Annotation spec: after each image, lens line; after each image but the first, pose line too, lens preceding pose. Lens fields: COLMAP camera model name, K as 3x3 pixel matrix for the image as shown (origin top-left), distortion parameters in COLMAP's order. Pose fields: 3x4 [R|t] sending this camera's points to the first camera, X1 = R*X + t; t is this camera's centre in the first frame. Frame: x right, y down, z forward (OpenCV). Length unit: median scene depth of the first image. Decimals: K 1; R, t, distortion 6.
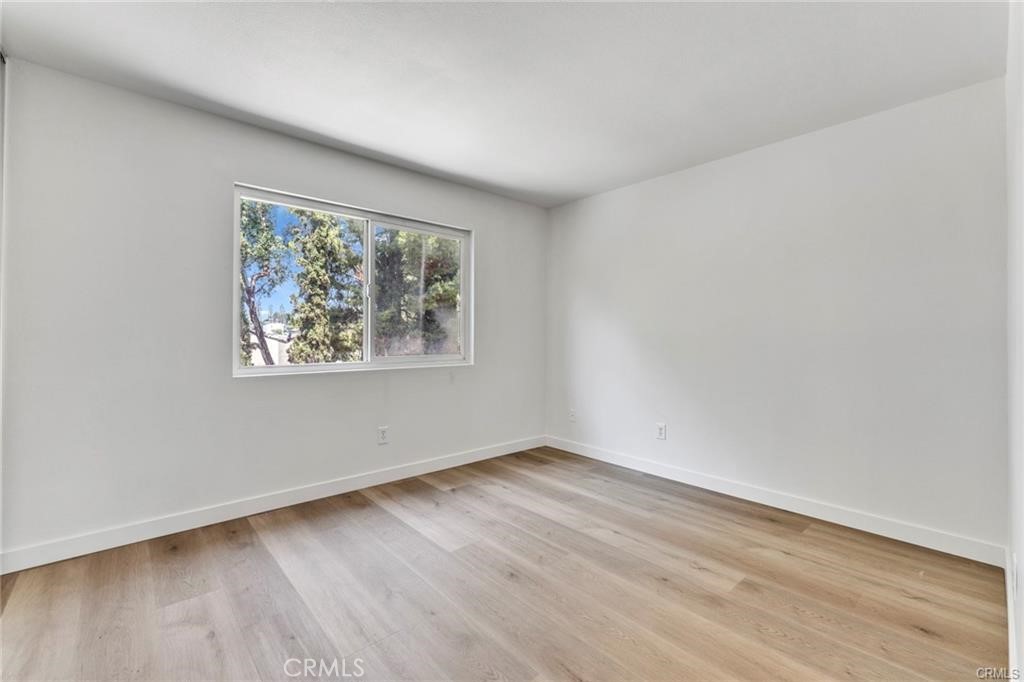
lens RADIAL K [[413.5, 0, 512.0], [0, 413.5, 341.0], [0, 0, 1]] dist [-0.000494, -0.000075]
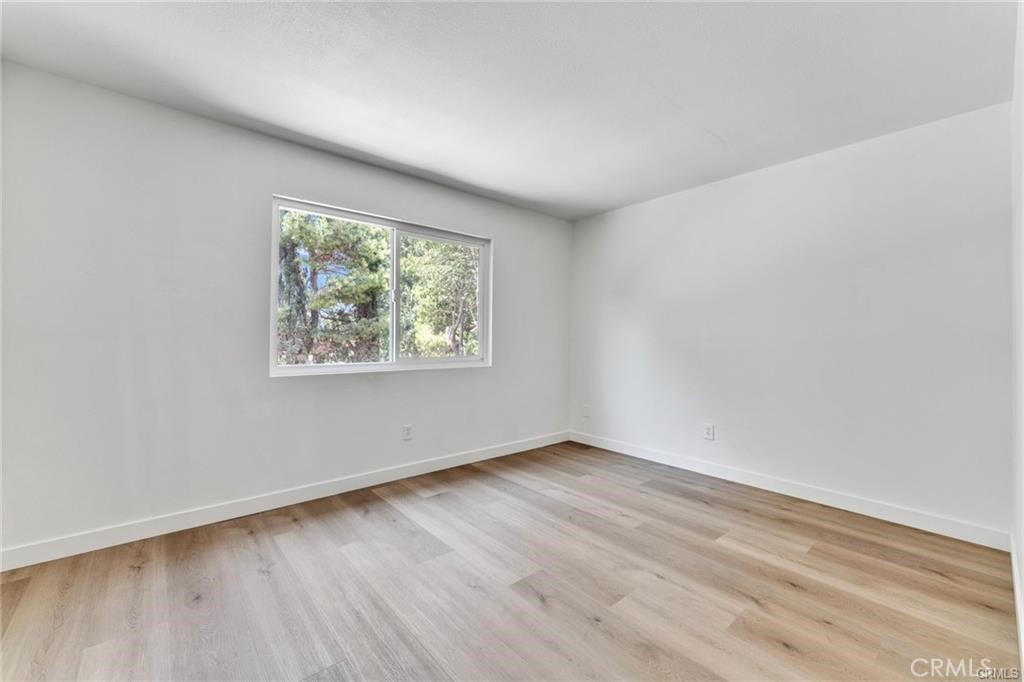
lens RADIAL K [[407.6, 0, 512.0], [0, 407.6, 341.0], [0, 0, 1]] dist [-0.016458, -0.000171]
pose [[0.999962, 0.003321, 0.008107, -0.077225], [-0.003269, 0.999974, -0.006433, 0.000991], [-0.008128, 0.006407, 0.999946, -0.064026]]
